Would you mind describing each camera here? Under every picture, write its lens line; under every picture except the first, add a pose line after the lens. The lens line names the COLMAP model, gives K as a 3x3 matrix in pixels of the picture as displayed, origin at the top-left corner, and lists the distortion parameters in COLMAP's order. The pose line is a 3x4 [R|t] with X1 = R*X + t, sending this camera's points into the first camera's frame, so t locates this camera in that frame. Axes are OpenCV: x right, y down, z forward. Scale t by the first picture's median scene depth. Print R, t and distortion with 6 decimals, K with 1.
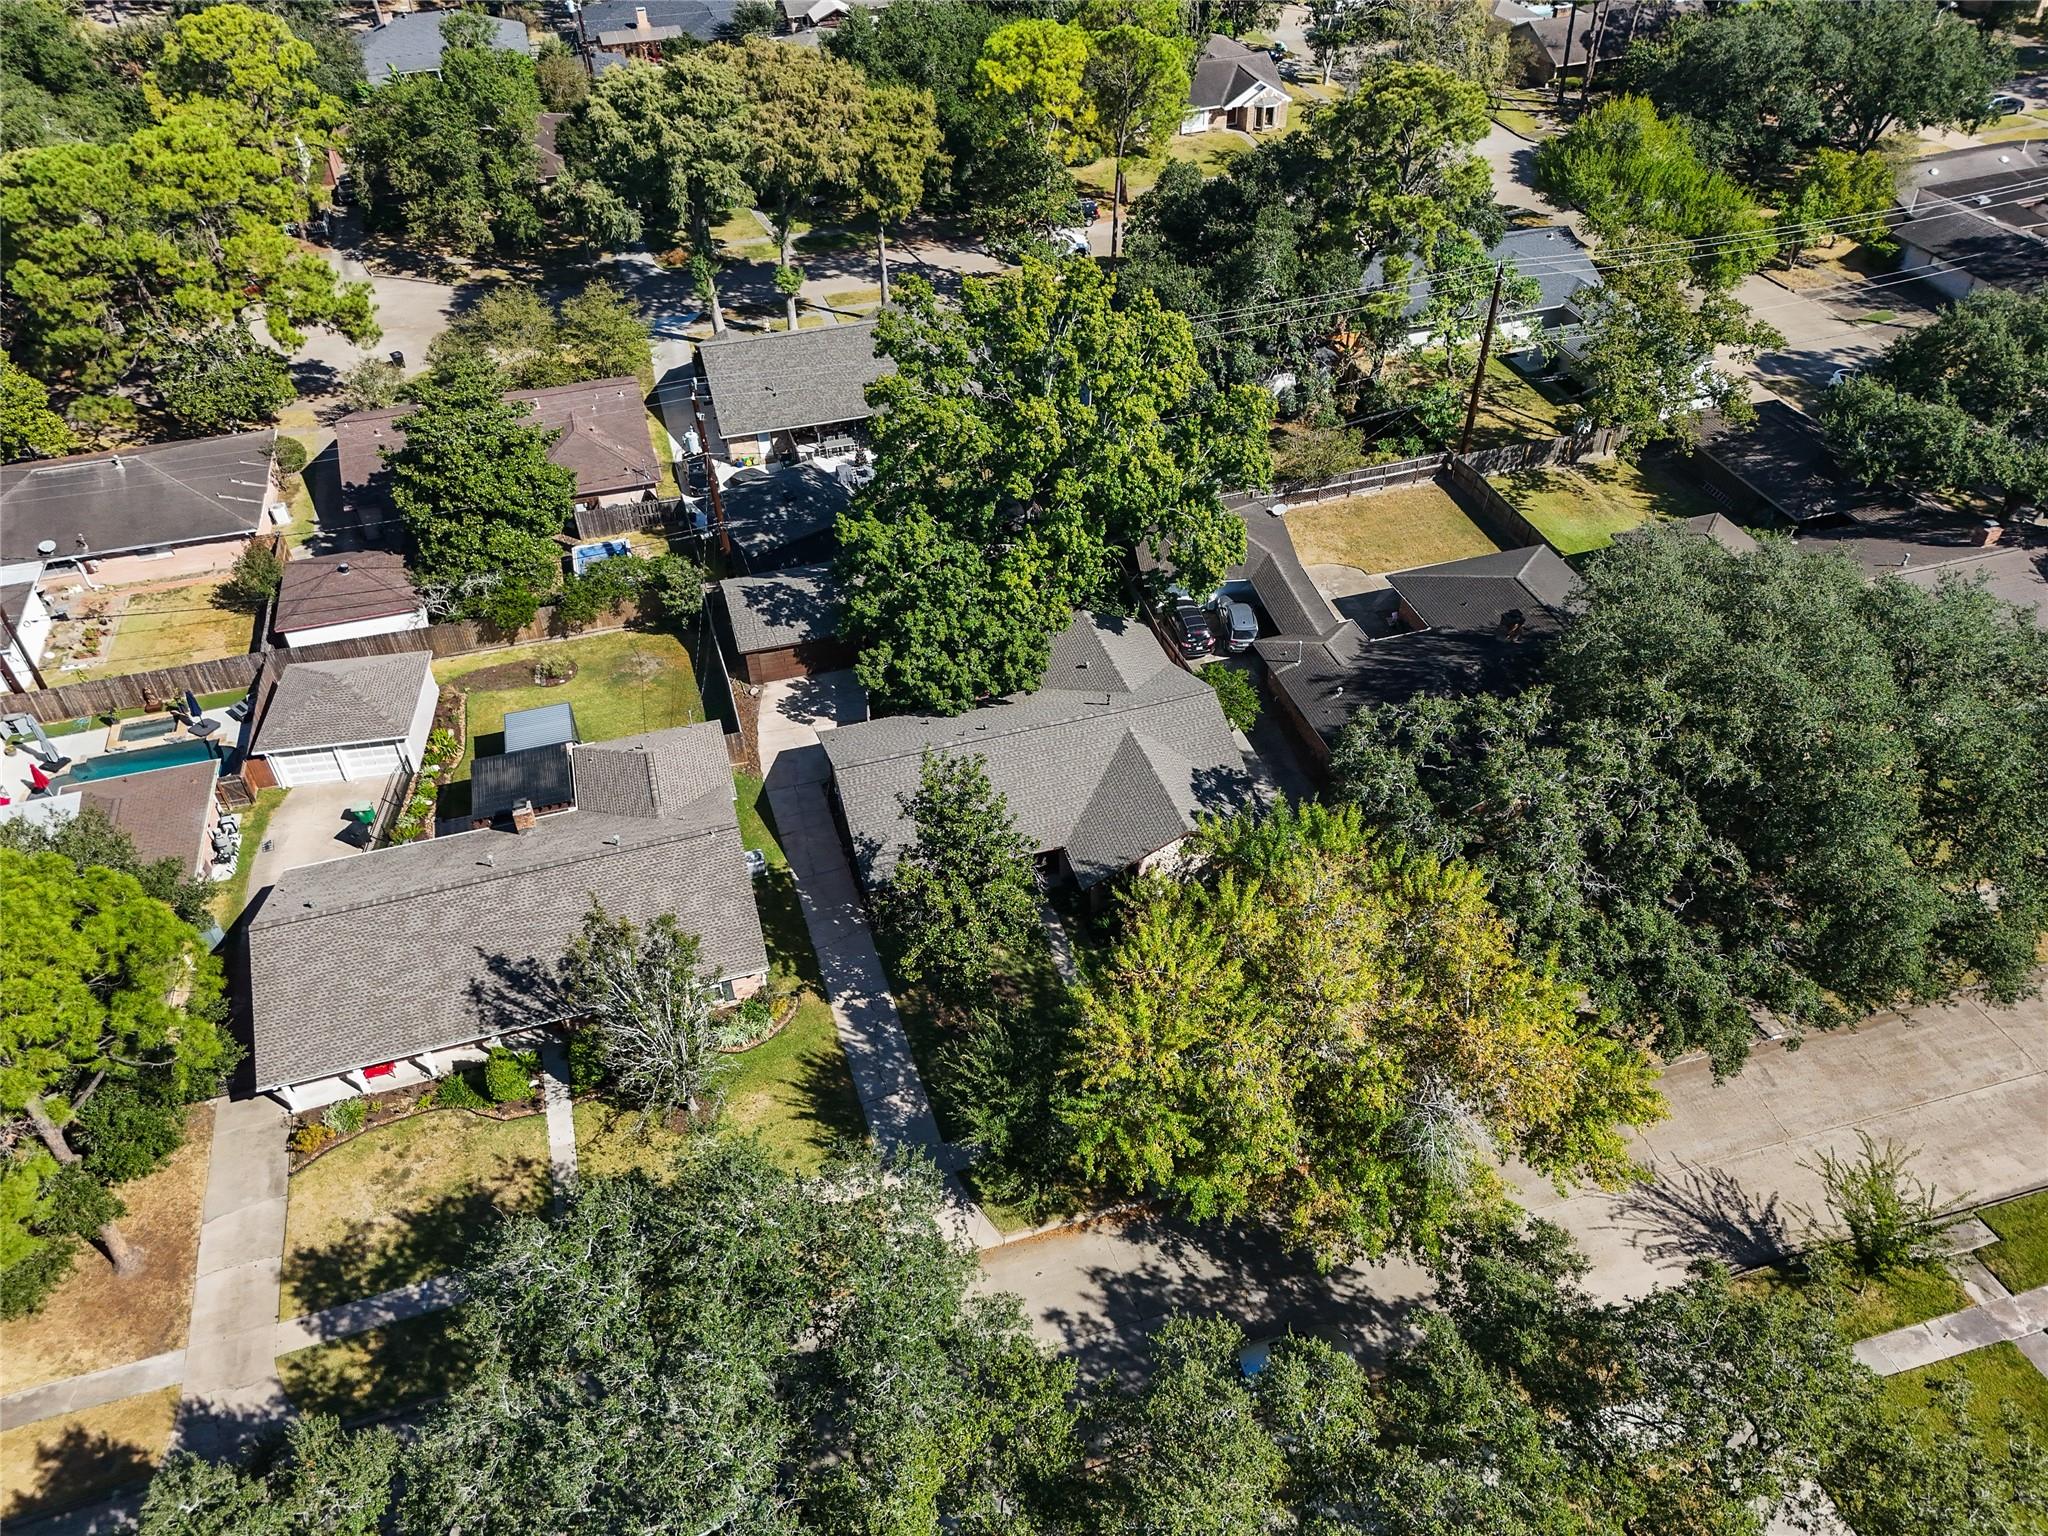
lens RADIAL K [[1500.7, 0, 1023.3], [0, 1500.7, 763.1], [0, 0, 1]] dist [0.087216, -0.047435]
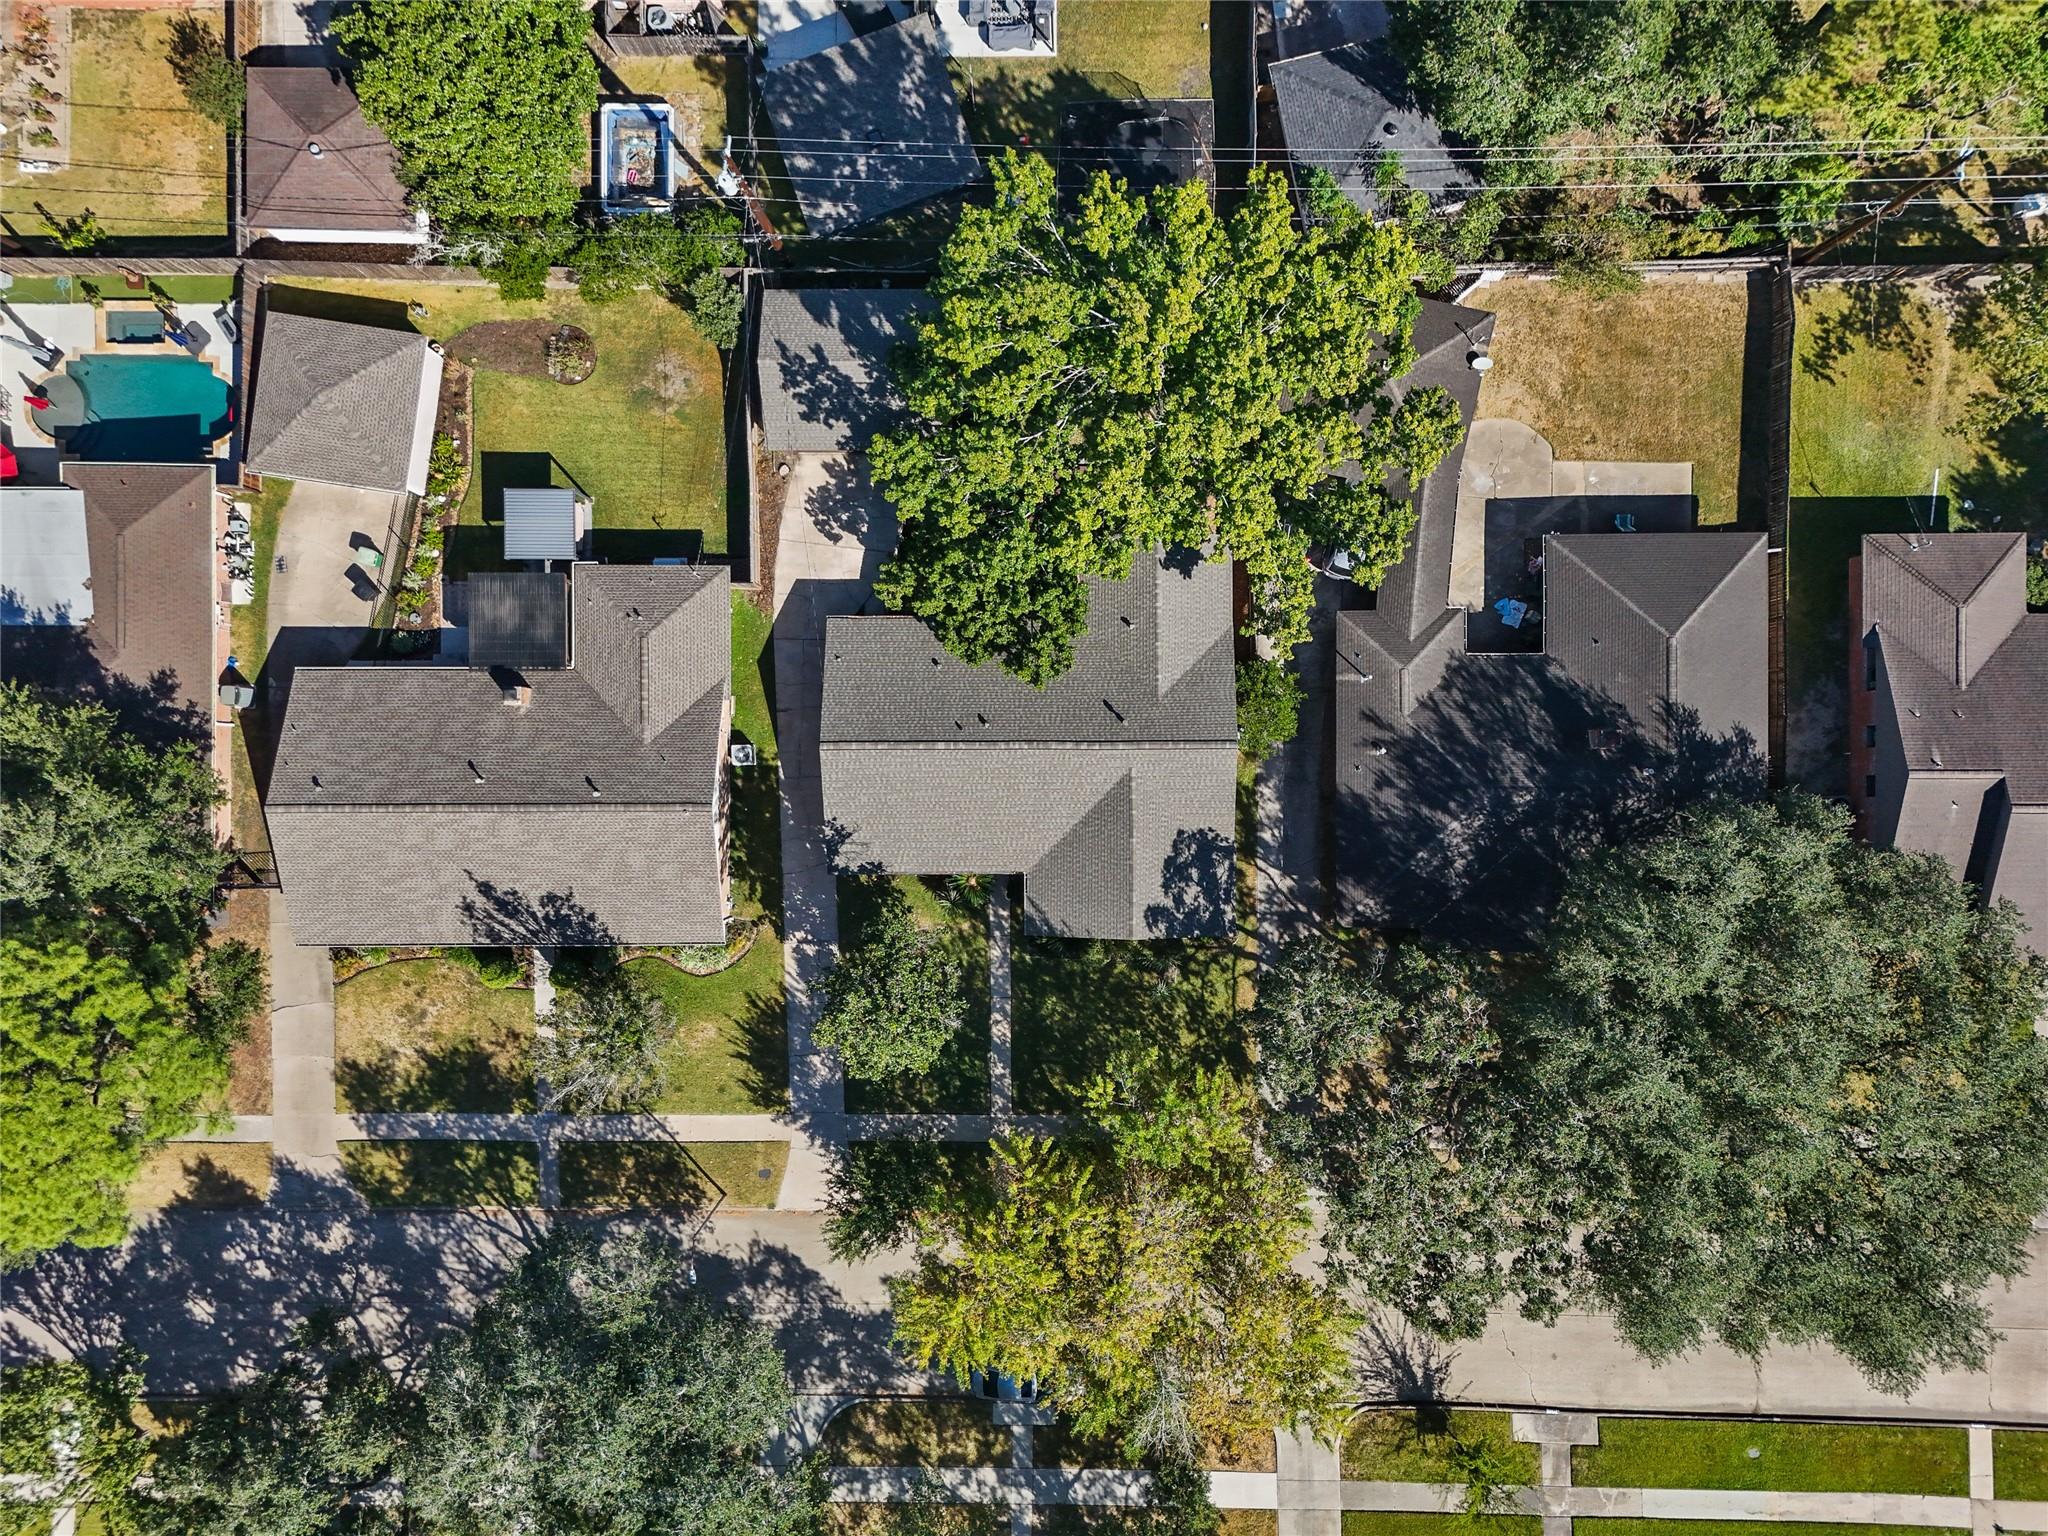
lens RADIAL K [[1500.7, 0, 1023.3], [0, 1500.7, 763.1], [0, 0, 1]] dist [0.087216, -0.047435]
pose [[0.959841, 0.280516, 0.004021, 0.000597], [-0.183309, 0.616248, 0.765922, -0.711918], [0.212376, -0.735900, 0.642921, 0.367301]]
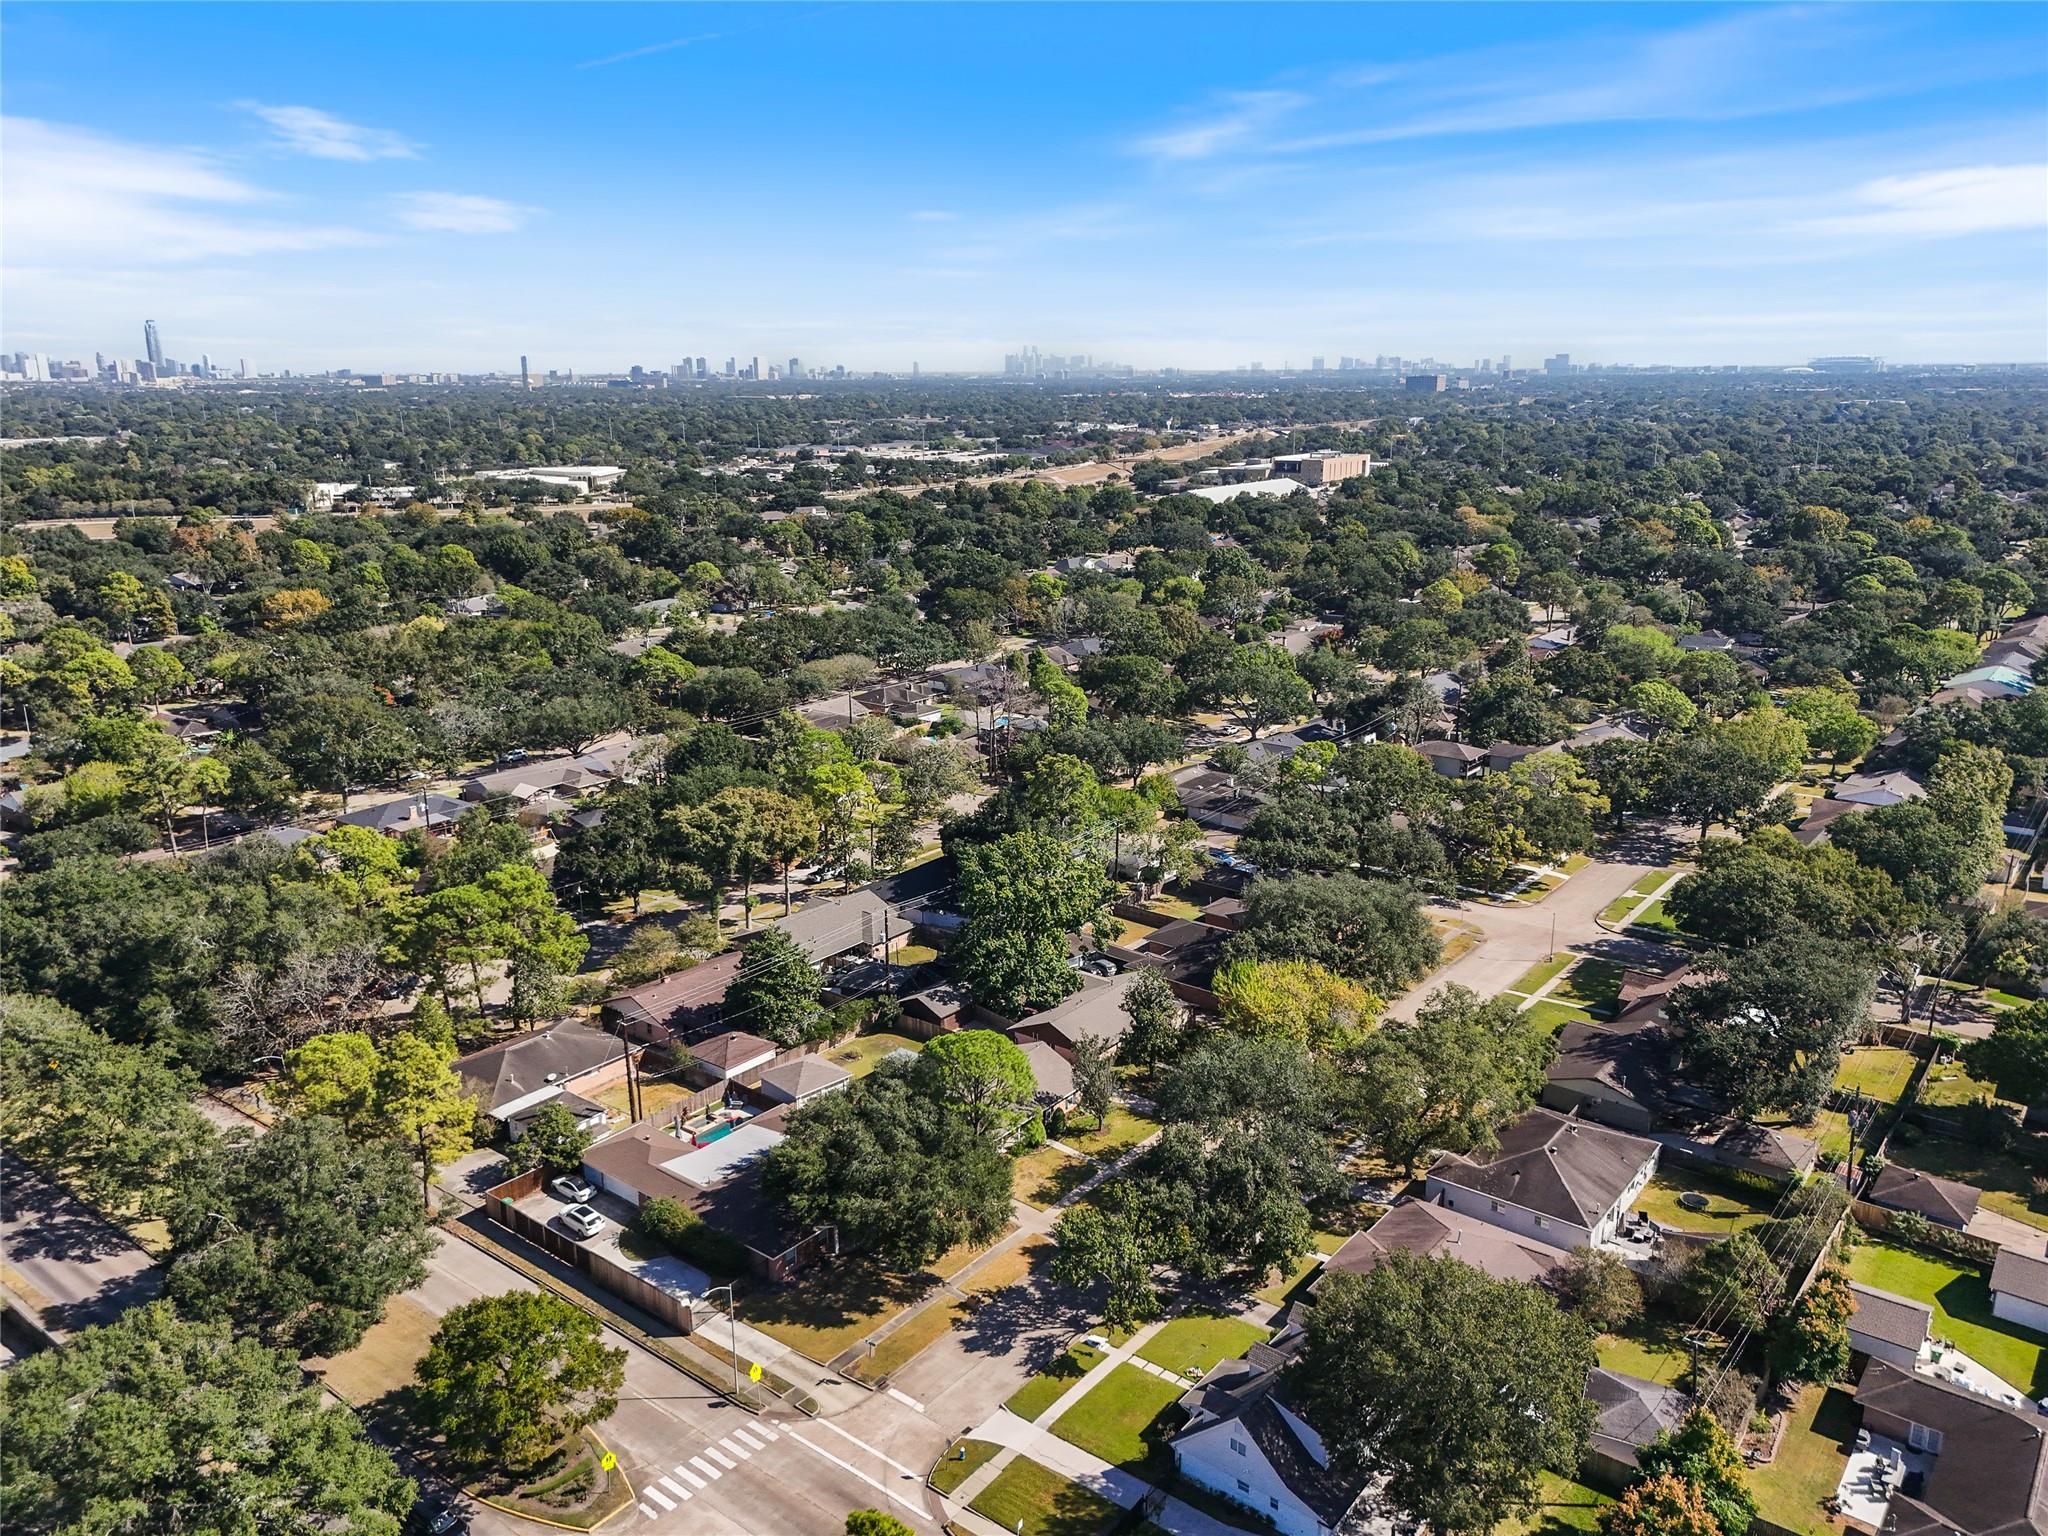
lens RADIAL K [[1500.7, 0, 1023.3], [0, 1500.7, 763.1], [0, 0, 1]] dist [0.087216, -0.047435]
pose [[0.815543, -0.122468, 0.565590, -1.392342], [0.358284, 0.874363, -0.327295, 0.390393], [-0.454447, 0.469565, 0.756959, -0.951899]]
